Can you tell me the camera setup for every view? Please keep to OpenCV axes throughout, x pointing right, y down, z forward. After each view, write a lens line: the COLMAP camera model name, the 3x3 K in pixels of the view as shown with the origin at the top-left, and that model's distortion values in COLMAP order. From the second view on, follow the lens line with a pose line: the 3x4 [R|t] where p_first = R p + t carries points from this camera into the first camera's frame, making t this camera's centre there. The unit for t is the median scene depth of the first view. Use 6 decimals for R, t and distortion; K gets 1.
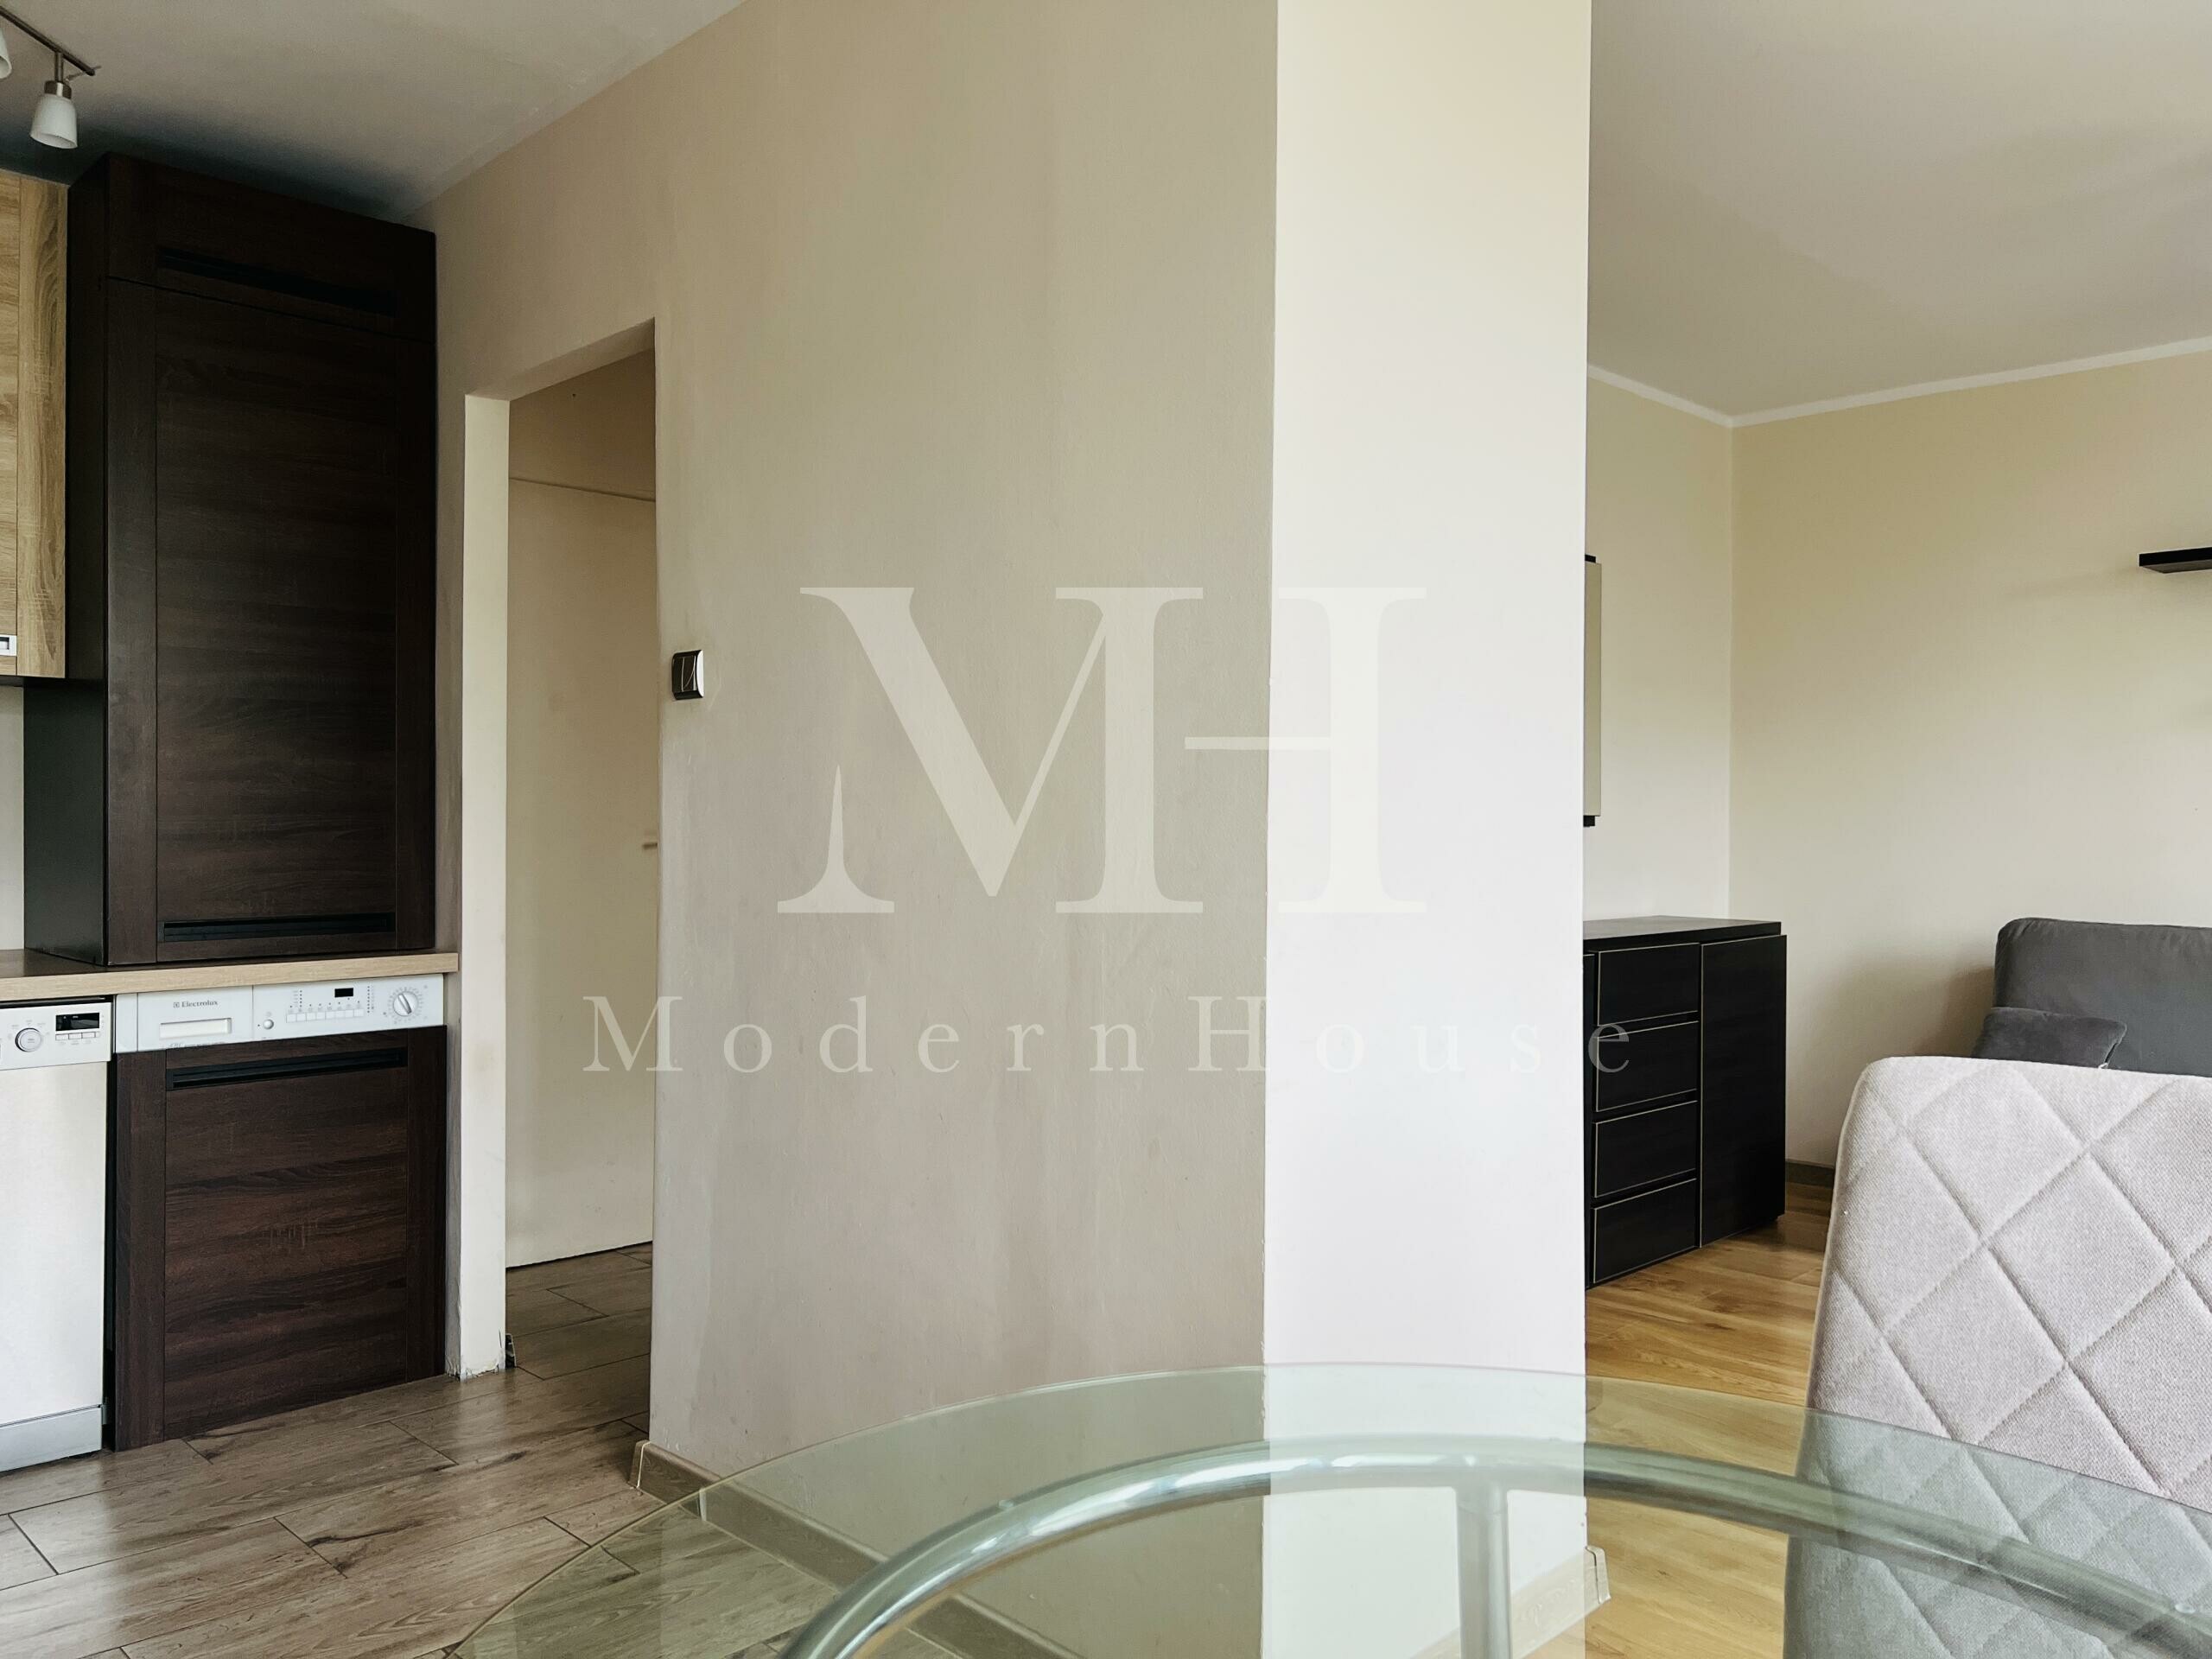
lens RADIAL K [[1673.8, 0, 1101.3], [0, 1673.8, 831.6], [0, 0, 1]] dist [0.045663, -0.055610]
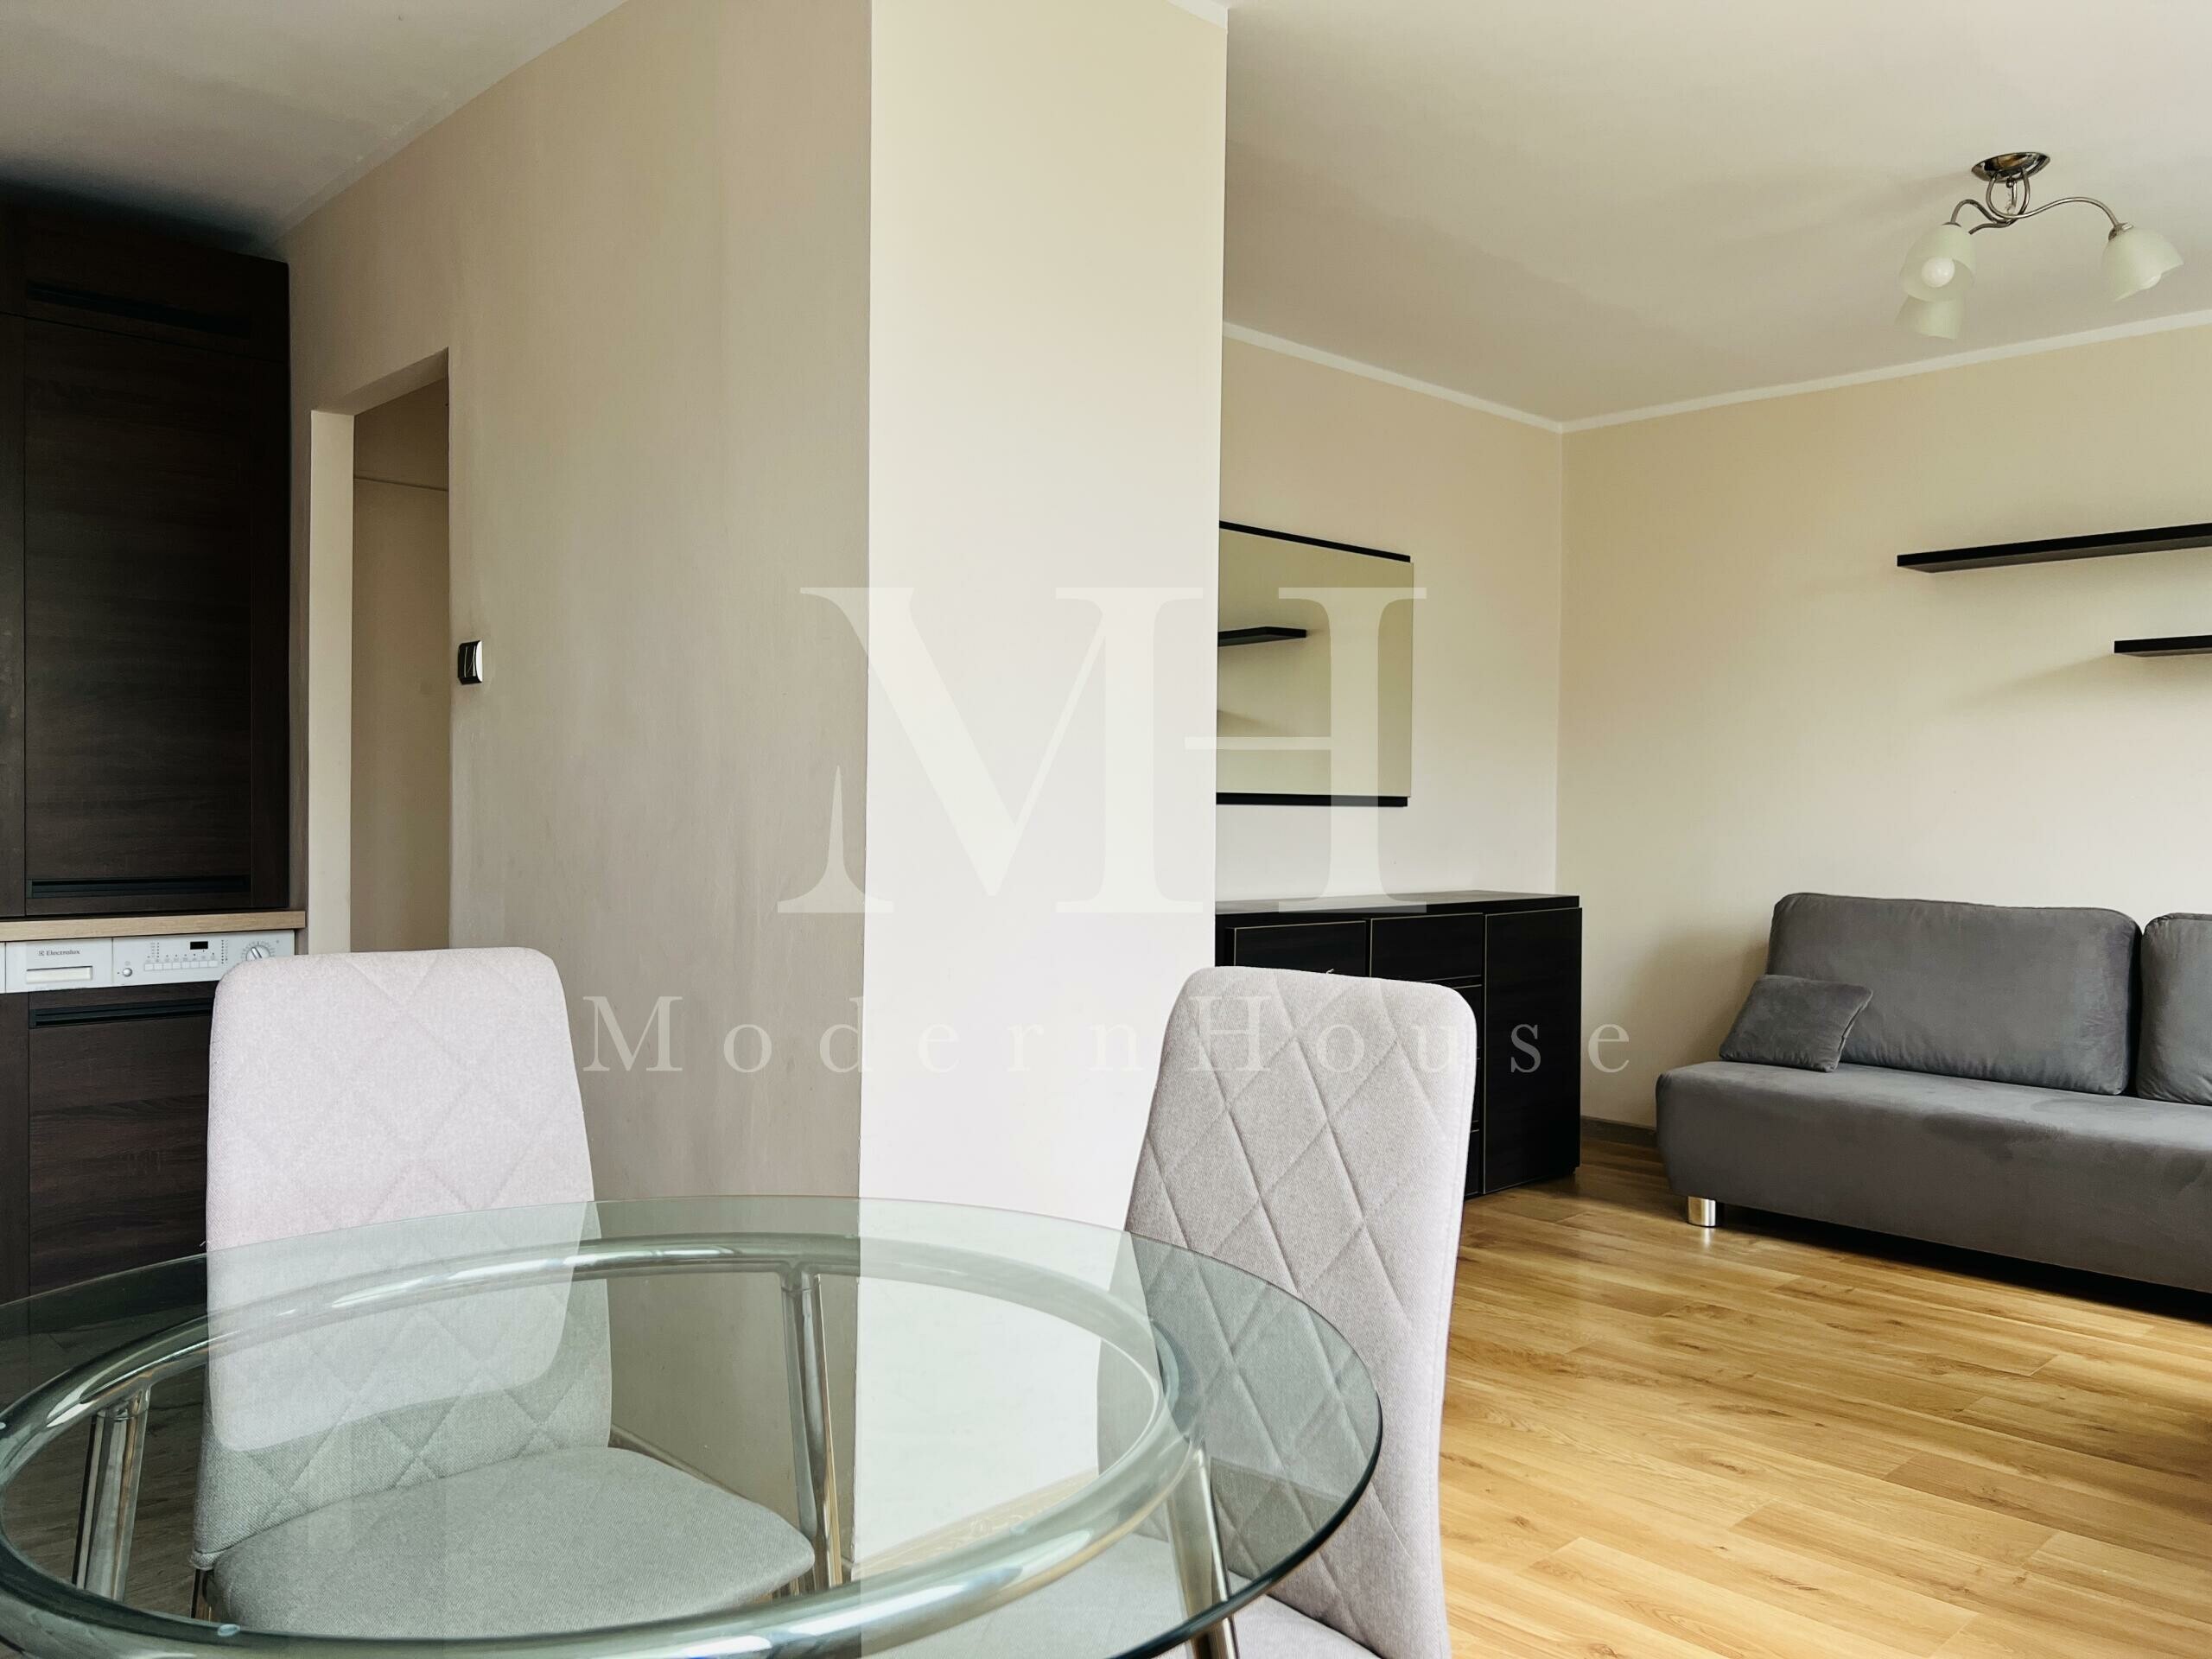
lens RADIAL K [[1665.8, 0, 1105.0], [0, 1665.8, 831.0], [0, 0, 1]] dist [0.055061, -0.062170]
pose [[0.999867, 0.005077, -0.015479, 0.172364], [-0.004956, 0.999957, 0.007834, 0.007864], [0.015518, -0.007756, 0.999850, -0.110936]]
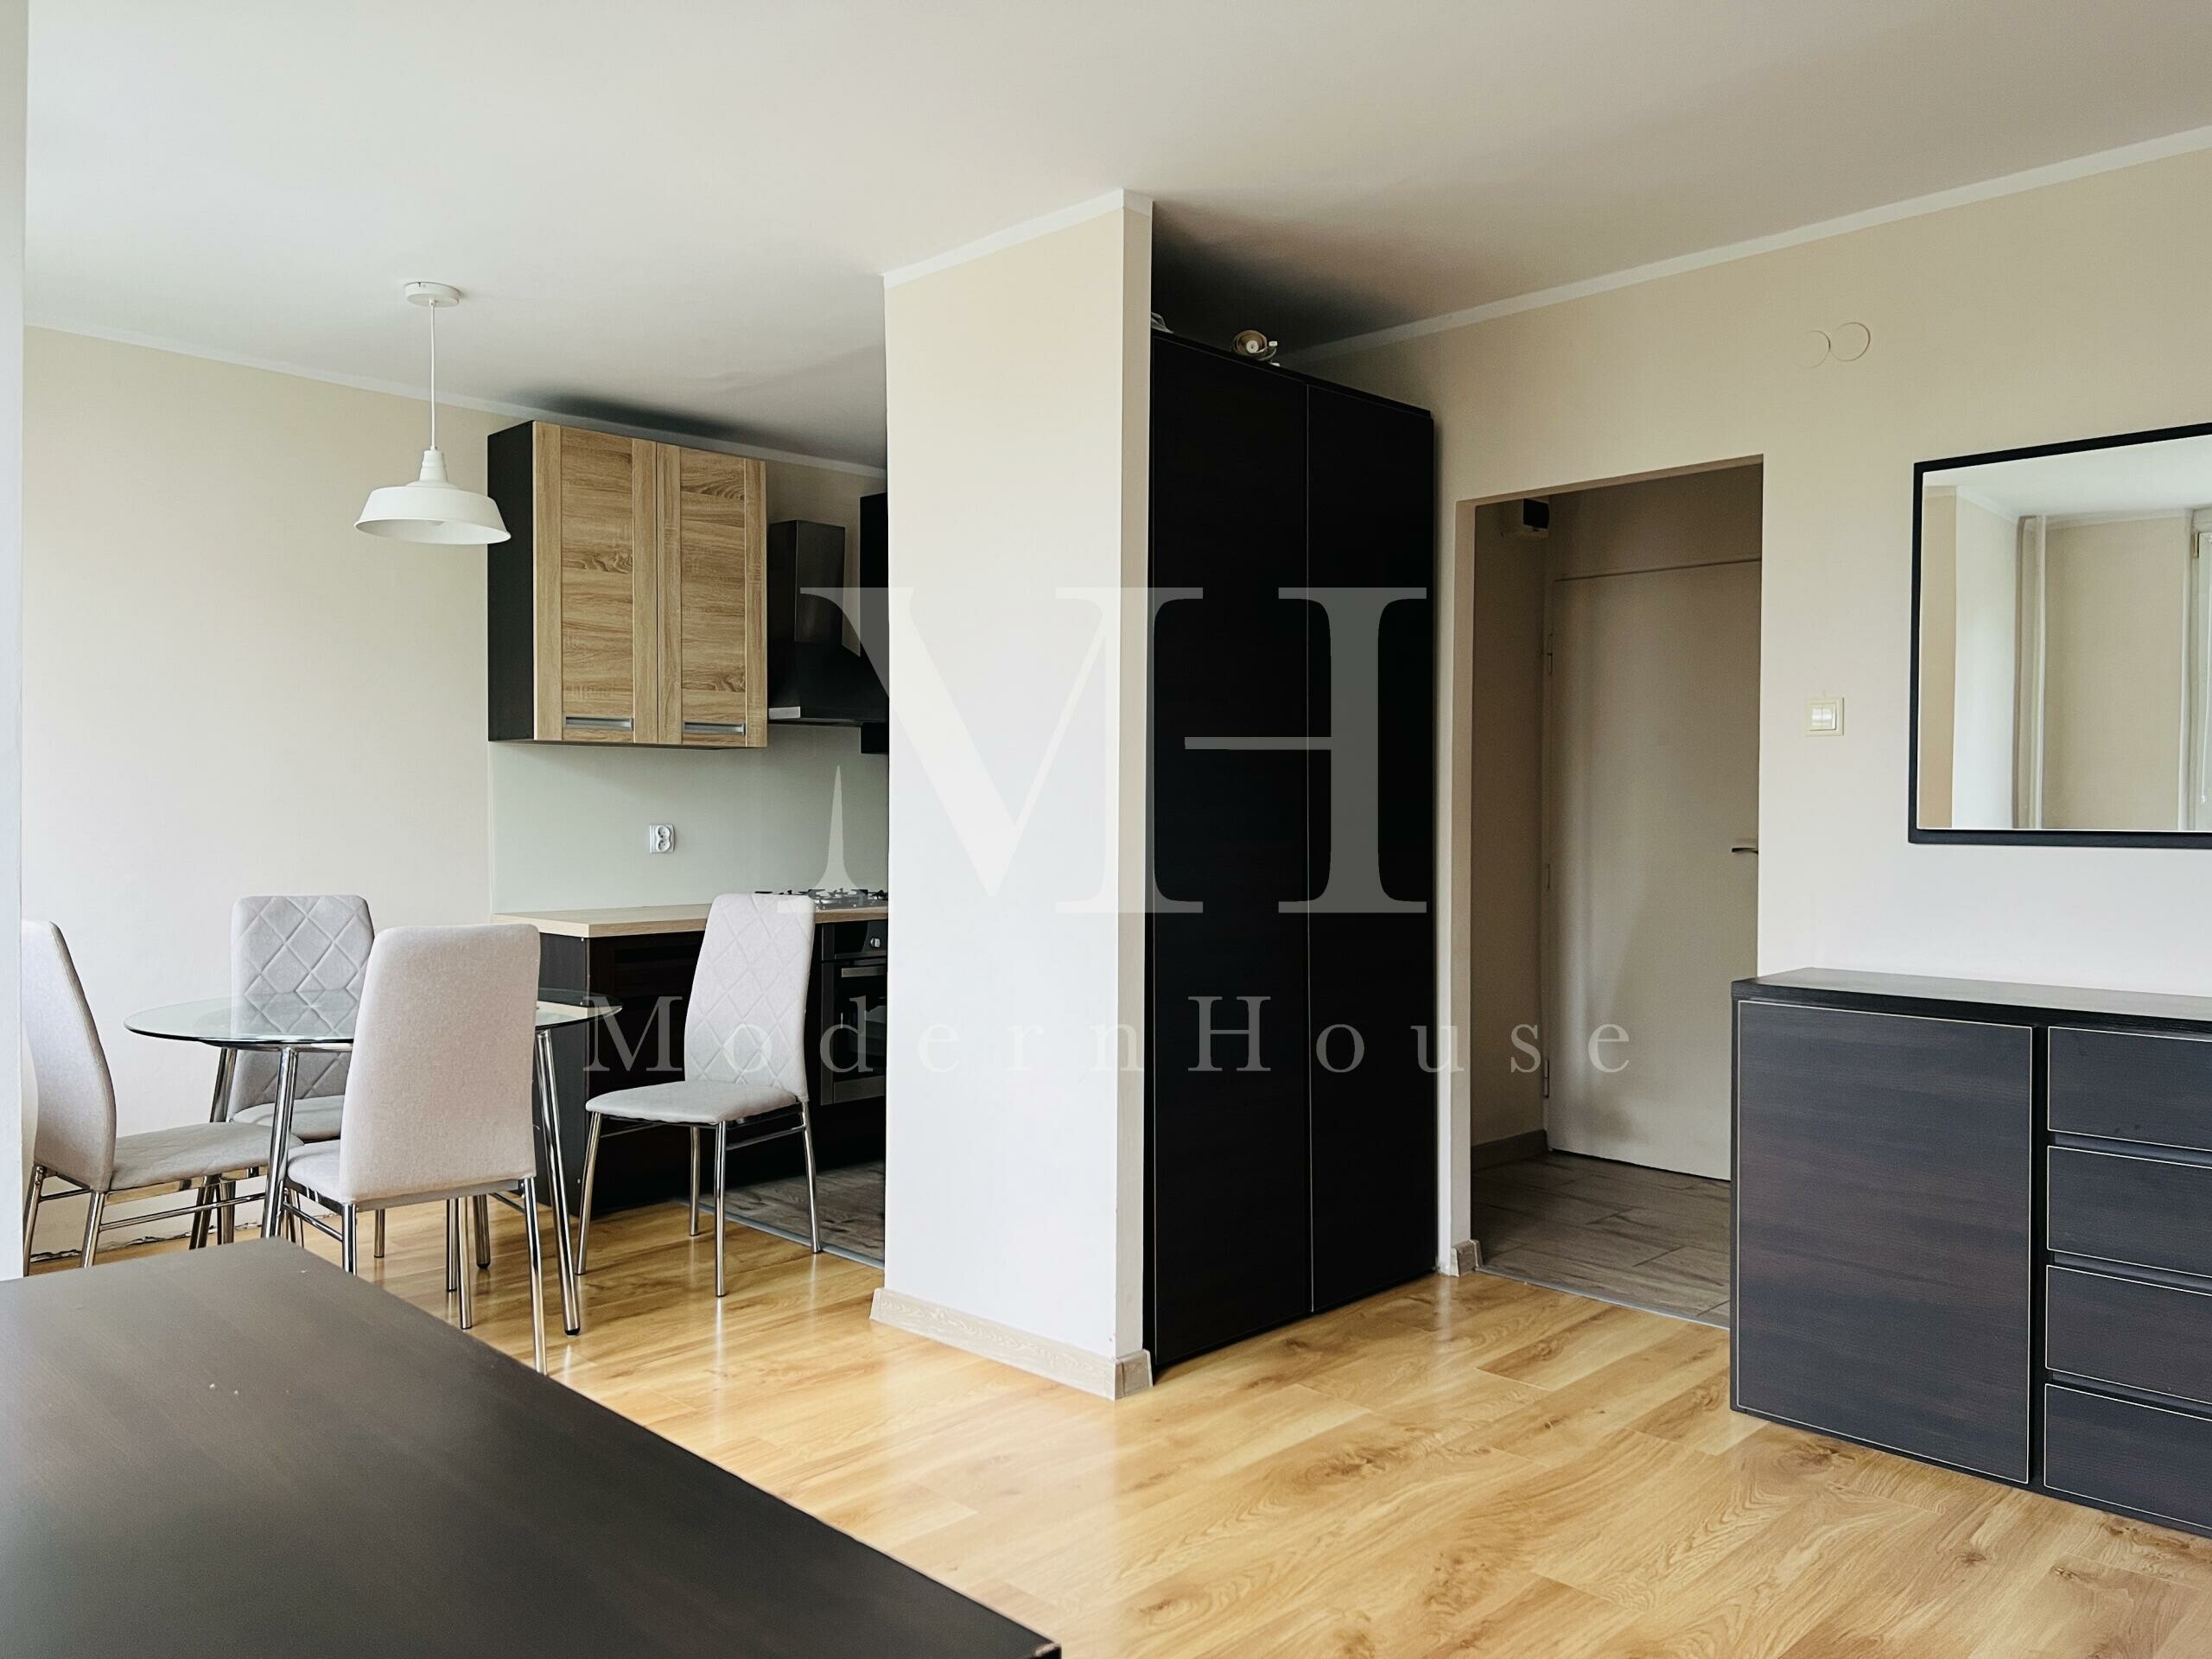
lens RADIAL K [[1646.8, 0, 1103.8], [0, 1646.8, 832.9], [0, 0, 1]] dist [0.068949, -0.062193]
pose [[0.005594, 0.010688, -0.999927, 1.249078], [-0.006701, 0.999921, 0.010650, -0.019398], [0.999962, 0.006641, 0.005665, 0.737540]]
